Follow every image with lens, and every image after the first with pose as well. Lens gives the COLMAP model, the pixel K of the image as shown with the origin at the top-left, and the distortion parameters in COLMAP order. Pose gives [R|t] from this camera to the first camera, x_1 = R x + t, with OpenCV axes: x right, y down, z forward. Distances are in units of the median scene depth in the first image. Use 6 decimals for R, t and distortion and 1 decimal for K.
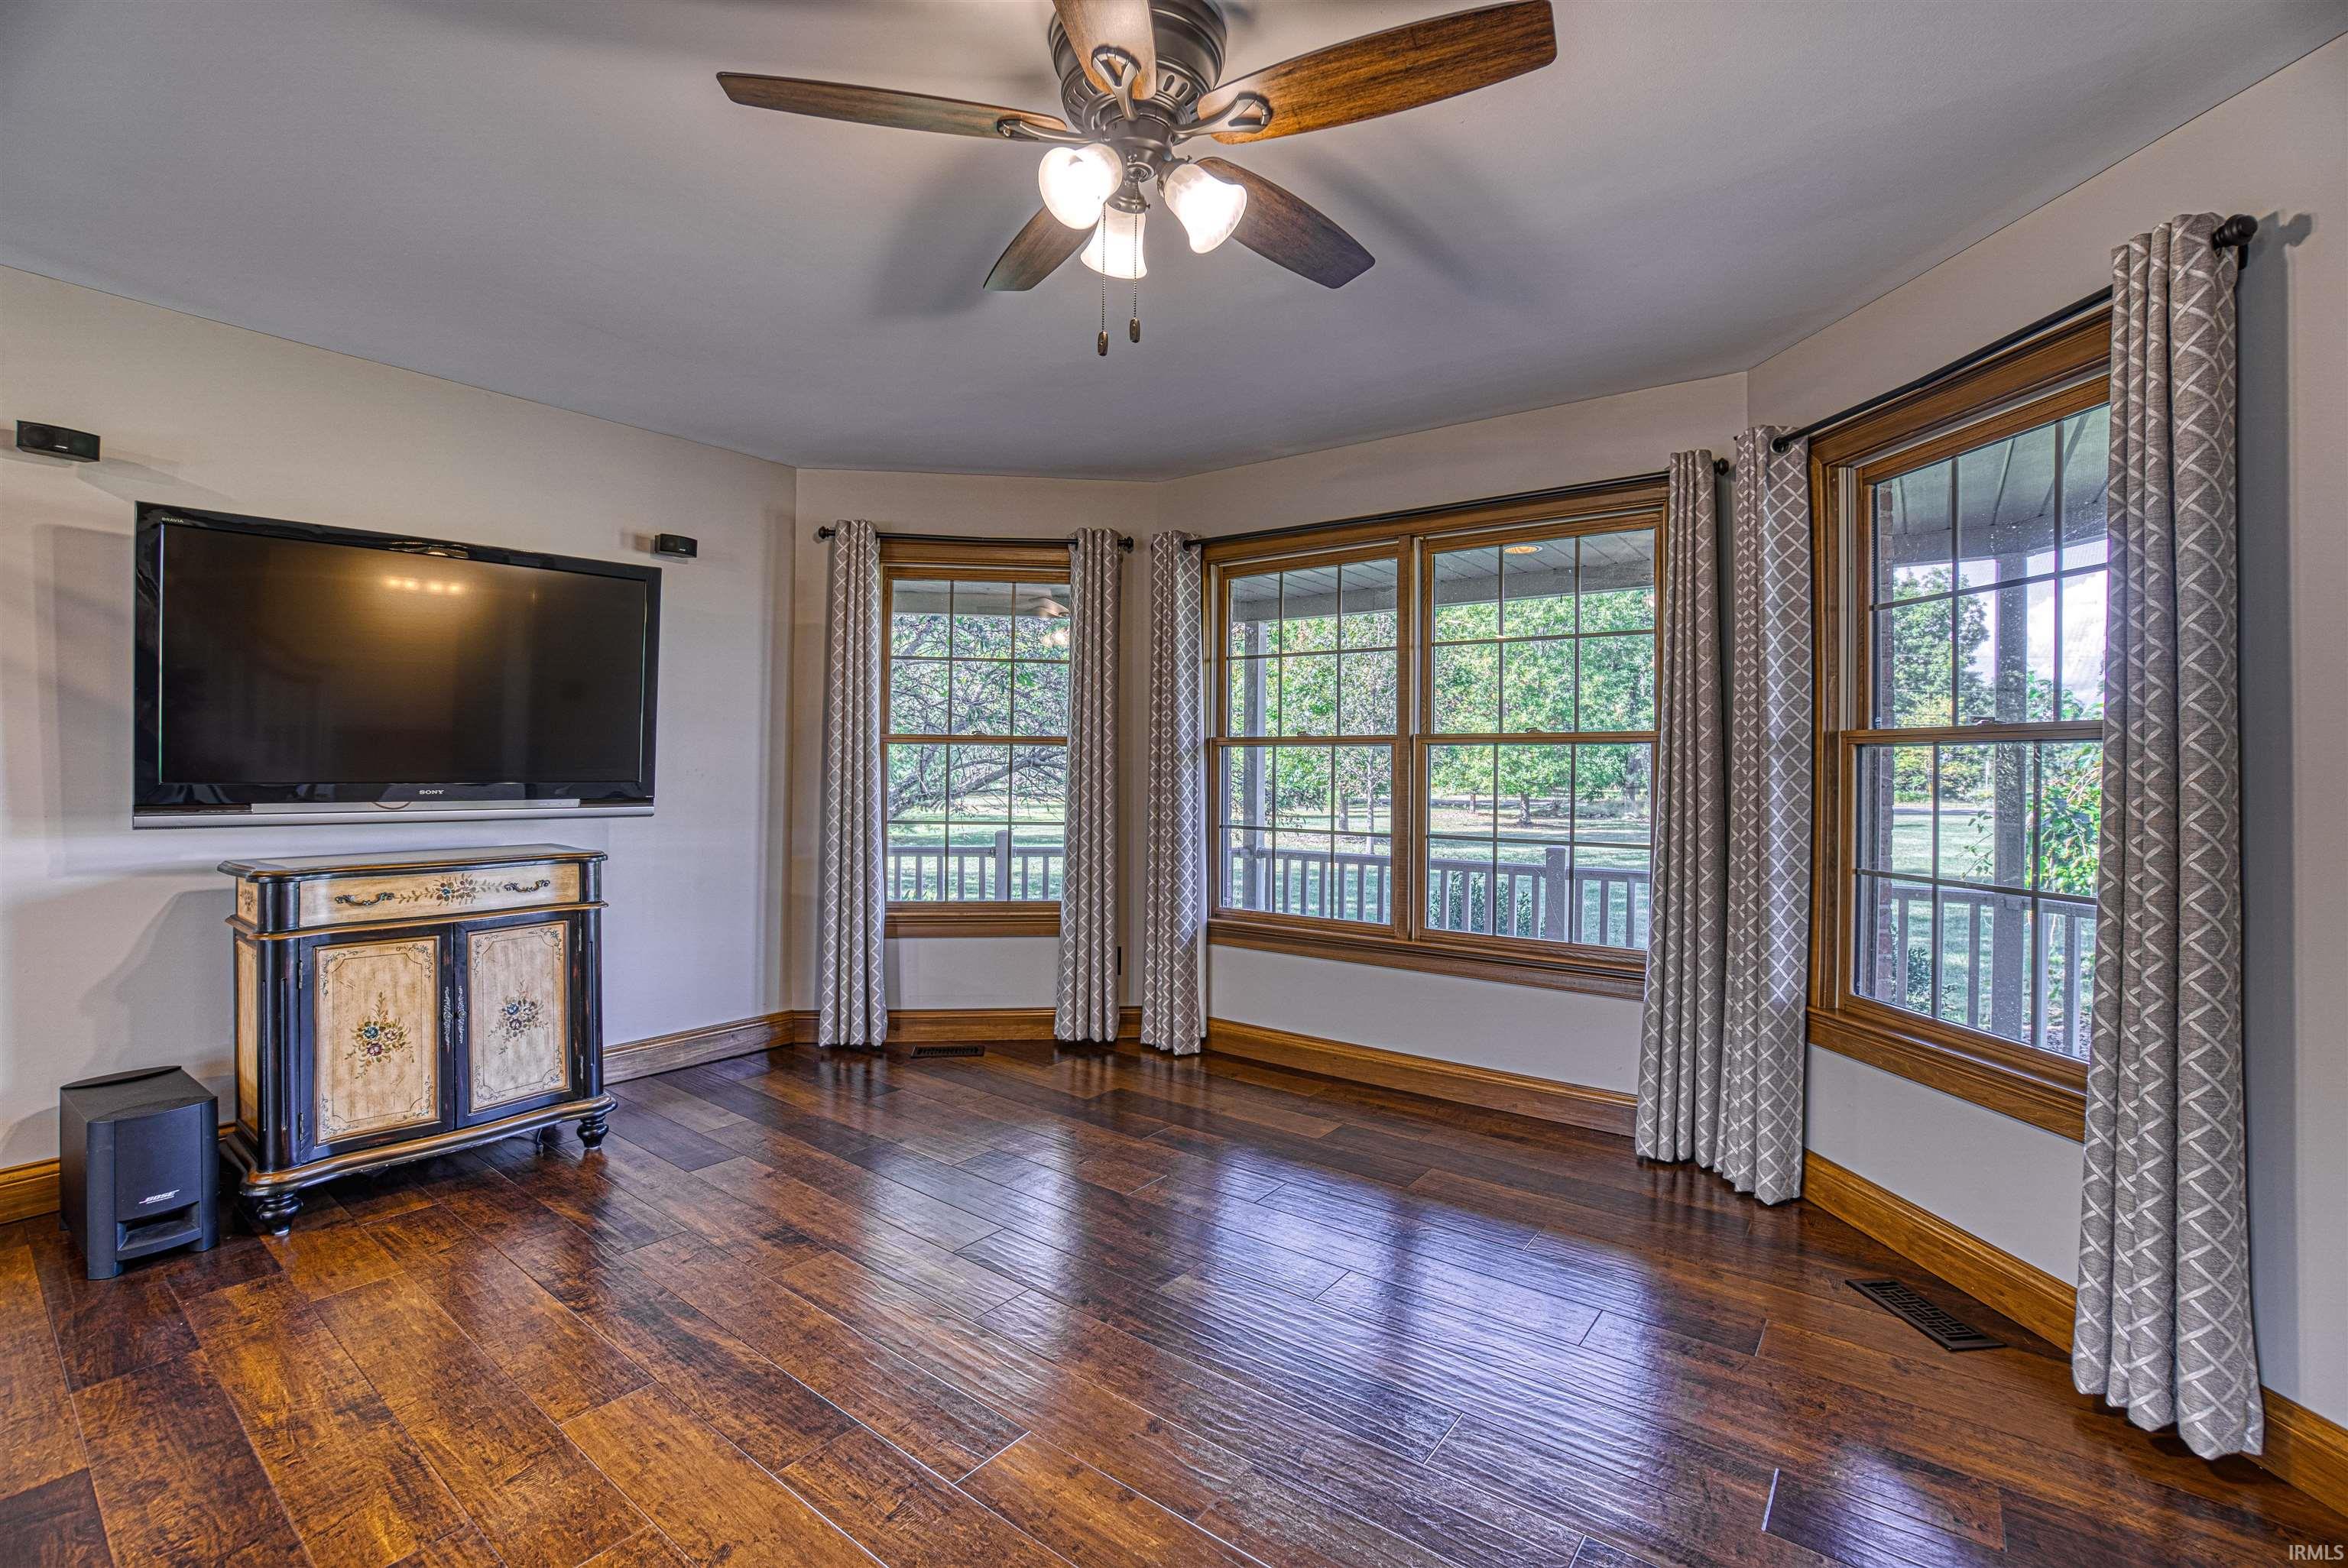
lens RADIAL K [[1019.7, 0, 1164.1], [0, 1019.7, 768.5], [0, 0, 1]] dist [-0.042310, 0.003841]
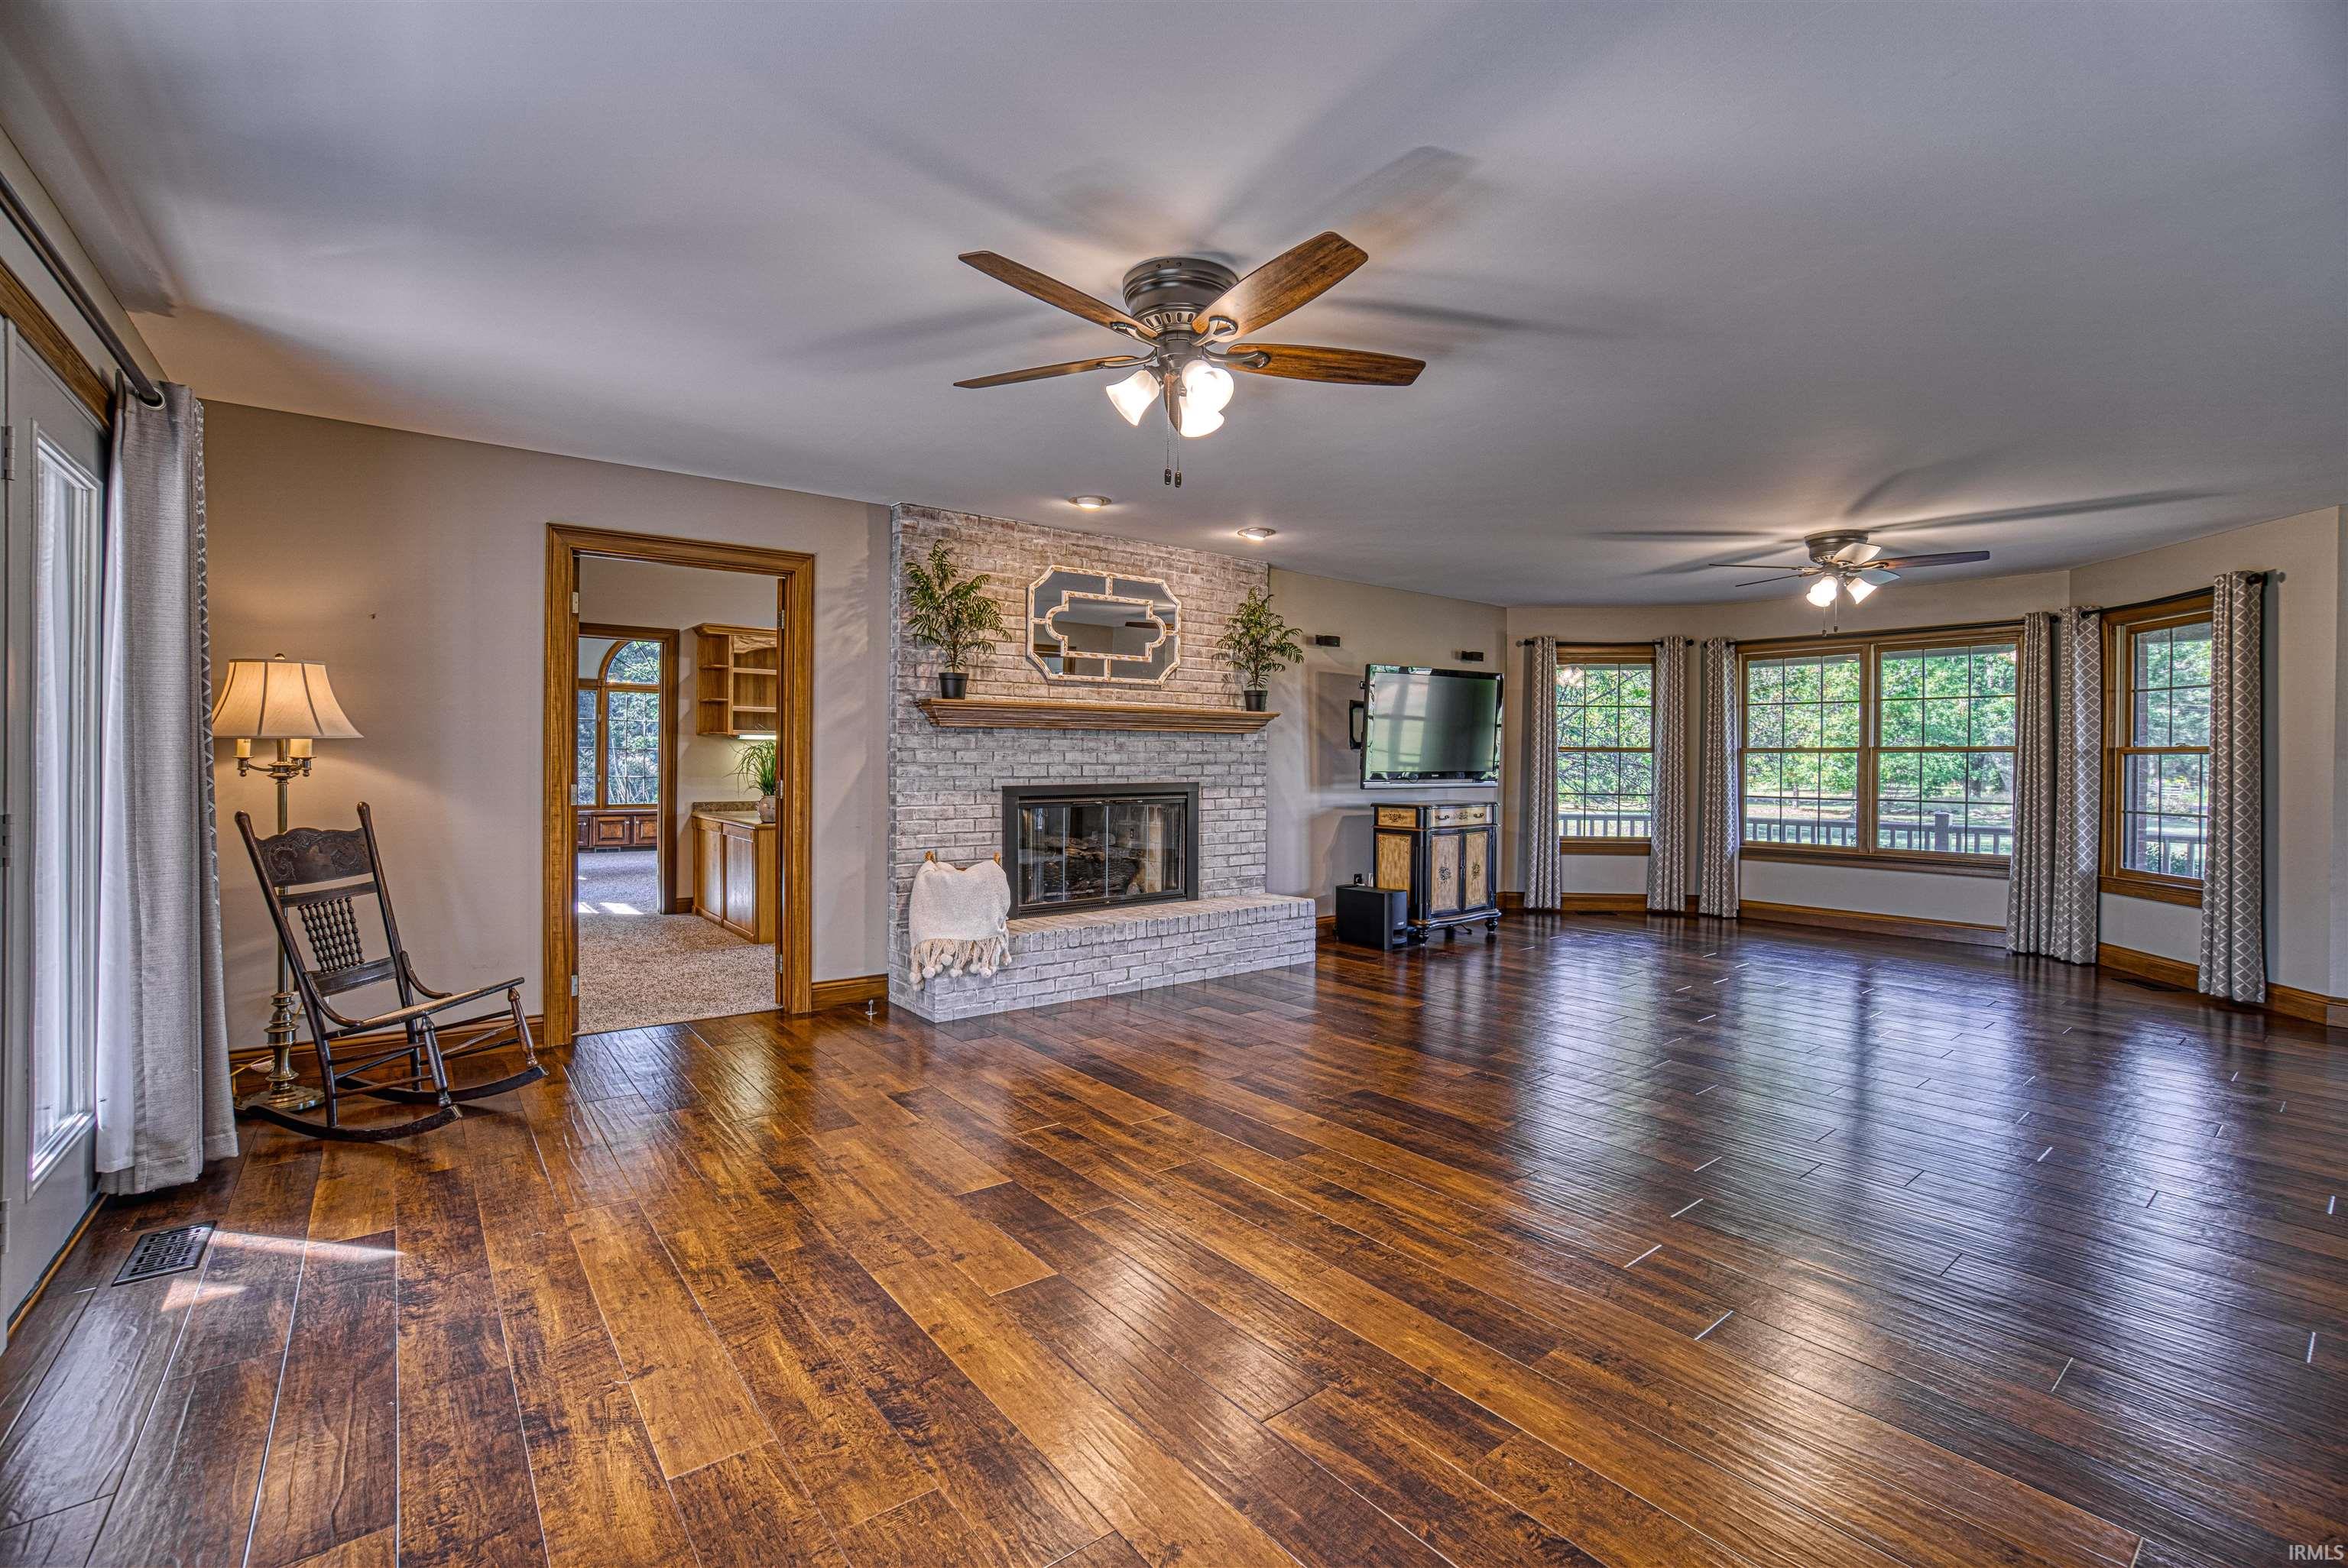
lens RADIAL K [[1019.7, 0, 1163.1], [0, 1019.7, 769.0], [0, 0, 1]] dist [-0.042310, 0.003841]
pose [[0.973251, -0.000176, -0.229745, -0.767002], [0.001086, 0.999992, 0.003836, -0.001063], [0.229743, -0.003983, 0.973243, -1.407118]]
